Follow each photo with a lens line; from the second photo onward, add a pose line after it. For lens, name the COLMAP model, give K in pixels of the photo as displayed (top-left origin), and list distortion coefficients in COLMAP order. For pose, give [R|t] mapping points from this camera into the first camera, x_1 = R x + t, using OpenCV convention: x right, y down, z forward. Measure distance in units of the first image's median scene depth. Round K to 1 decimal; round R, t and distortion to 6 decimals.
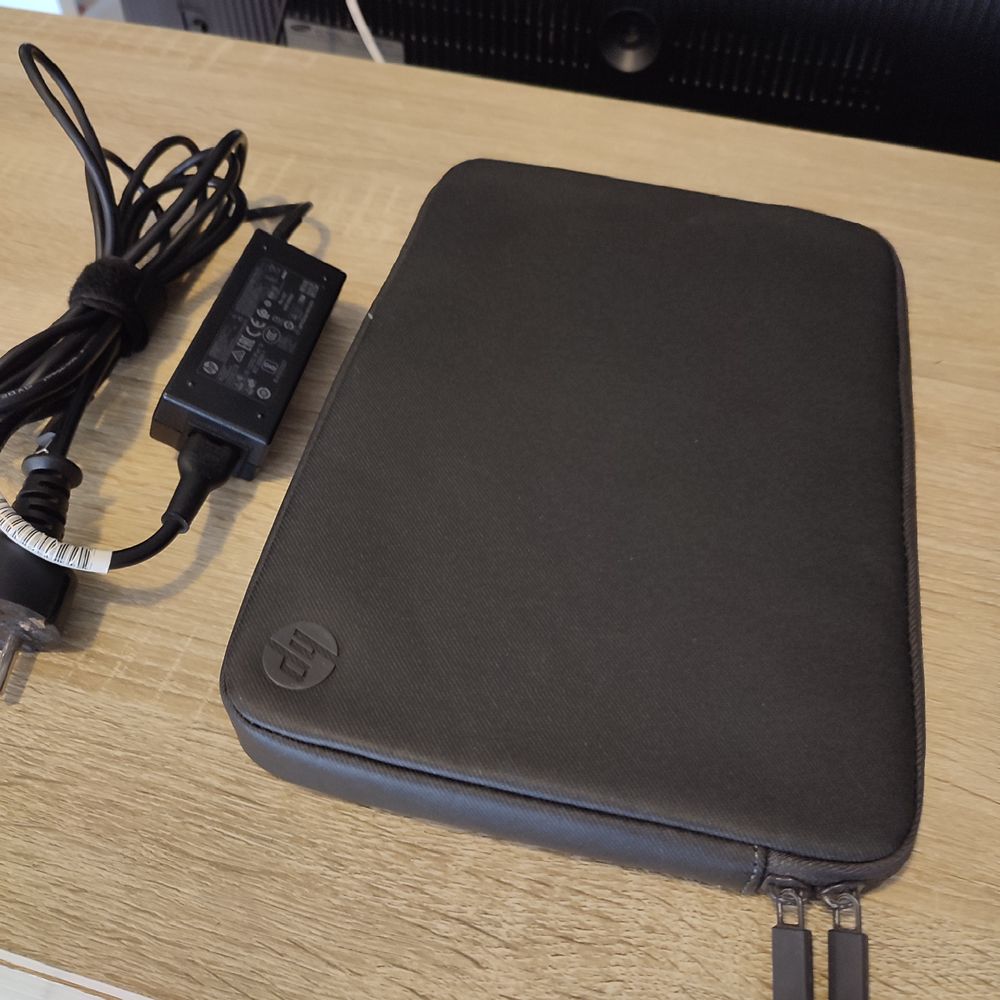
lens RADIAL K [[1009.2, 0, 500.4], [0, 1009.2, 493.1], [0, 0, 1]] dist [-0.006634, 0.000000]
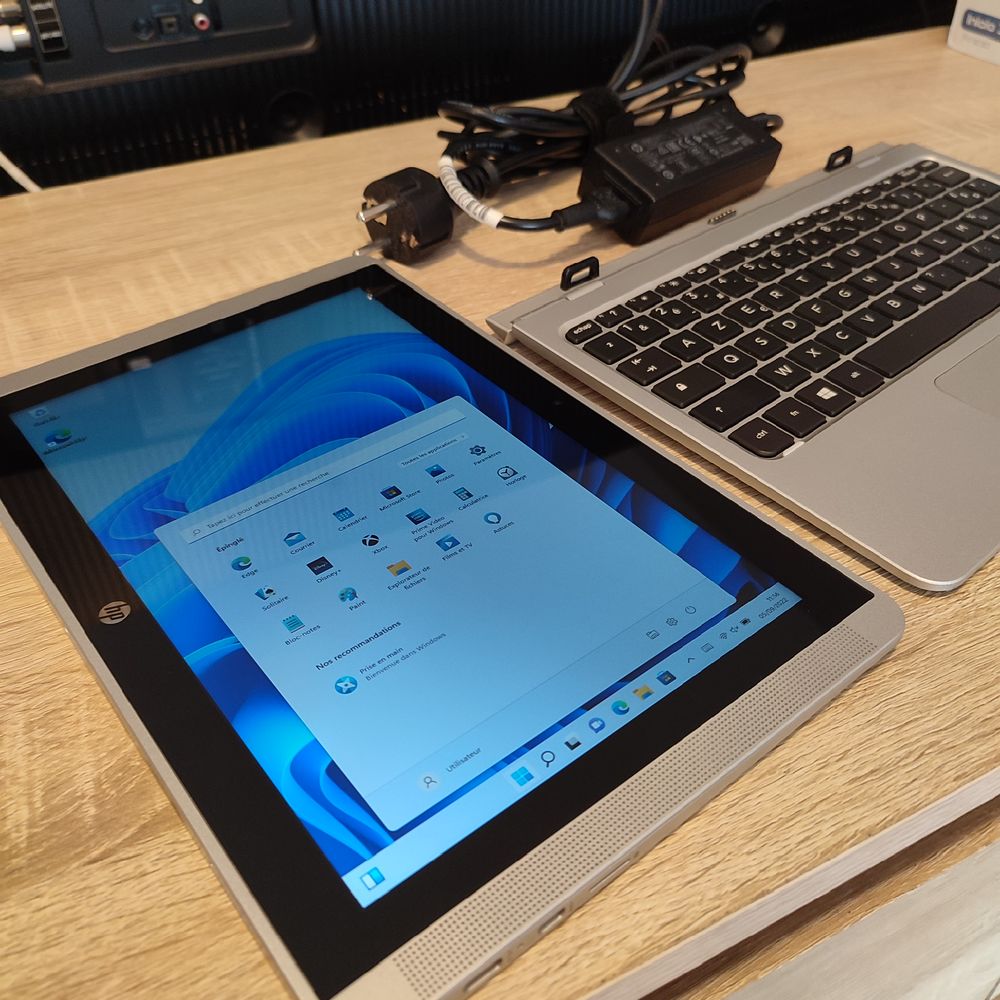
lens RADIAL K [[1009.2, 0, 501.1], [0, 1009.2, 500.0], [0, 0, 1]] dist [-0.006634, 0.000000]
pose [[0.730973, -0.454271, 0.509232, -0.982156], [0.547605, 0.835756, -0.040501, 0.087100], [-0.407195, 0.308463, 0.859676, 0.313439]]
